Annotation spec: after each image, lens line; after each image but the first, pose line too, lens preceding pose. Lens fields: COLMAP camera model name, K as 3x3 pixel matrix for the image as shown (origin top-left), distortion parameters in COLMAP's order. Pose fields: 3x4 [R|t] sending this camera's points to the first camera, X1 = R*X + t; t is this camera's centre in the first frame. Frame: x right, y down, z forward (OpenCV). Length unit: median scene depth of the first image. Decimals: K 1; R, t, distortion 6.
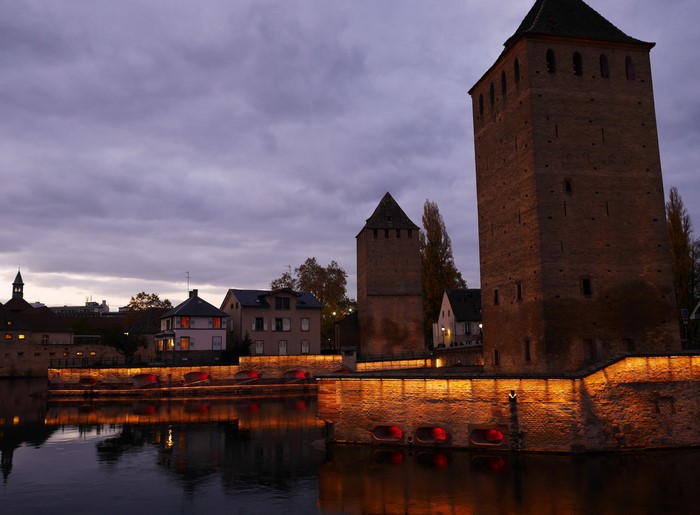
lens RADIAL K [[595.0, 0, 353.7], [0, 595.0, 255.6], [0, 0, 1]] dist [-0.024956, 0.003856]
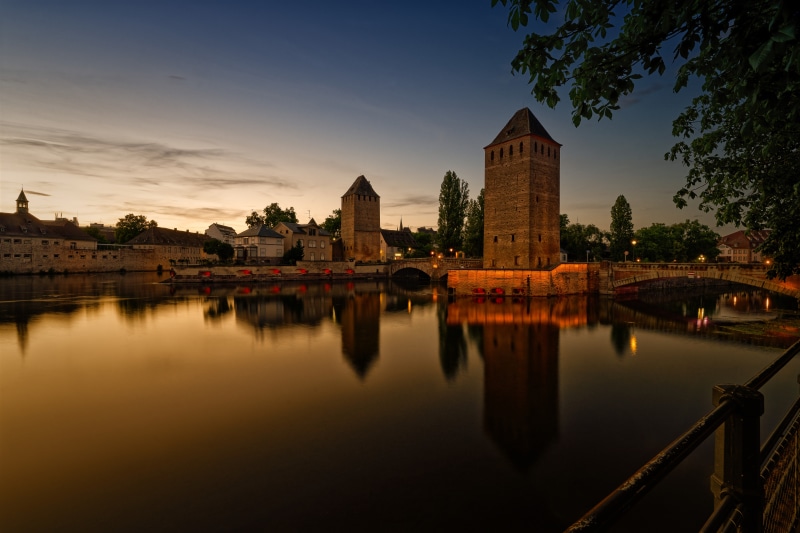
lens RADIAL K [[351.6, 0, 399.0], [0, 351.6, 259.1], [0, 0, 1]] dist [0.001817, -0.000041]
pose [[0.901910, 0.028206, 0.431003, -0.807273], [-0.092165, 0.987451, 0.128241, 0.001859], [-0.421977, -0.155385, 0.893191, -0.156855]]
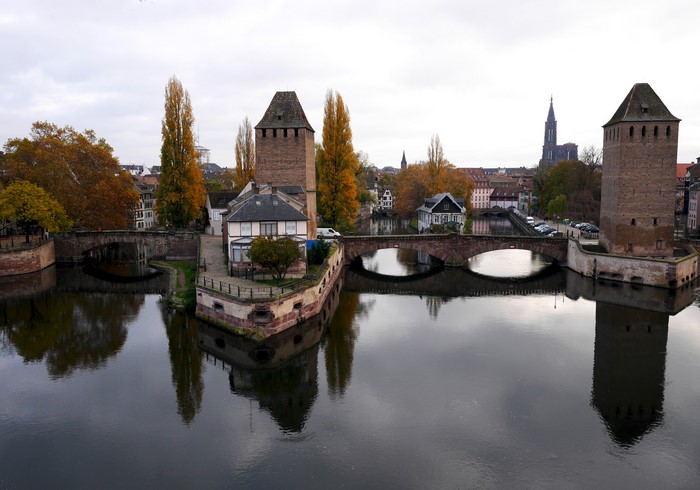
lens RADIAL K [[603.4, 0, 345.7], [0, 603.4, 252.8], [0, 0, 1]] dist [-0.008853, -0.000486]
pose [[0.278852, -0.089186, 0.956184, -2.549016], [-0.148371, 0.979722, 0.134651, 0.041059], [-0.948803, -0.179418, 0.259965, 1.554112]]
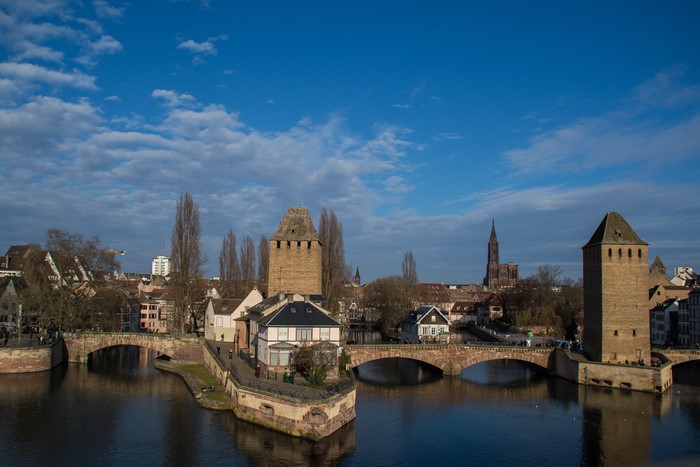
lens RADIAL K [[590.0, 0, 331.2], [0, 590.0, 245.1], [0, 0, 1]] dist [-0.143889, 0.063854]
pose [[0.217235, 0.111126, 0.969773, -2.684813], [-0.173888, 0.982013, -0.073577, 0.100083], [-0.960506, -0.152649, 0.232651, 1.810568]]
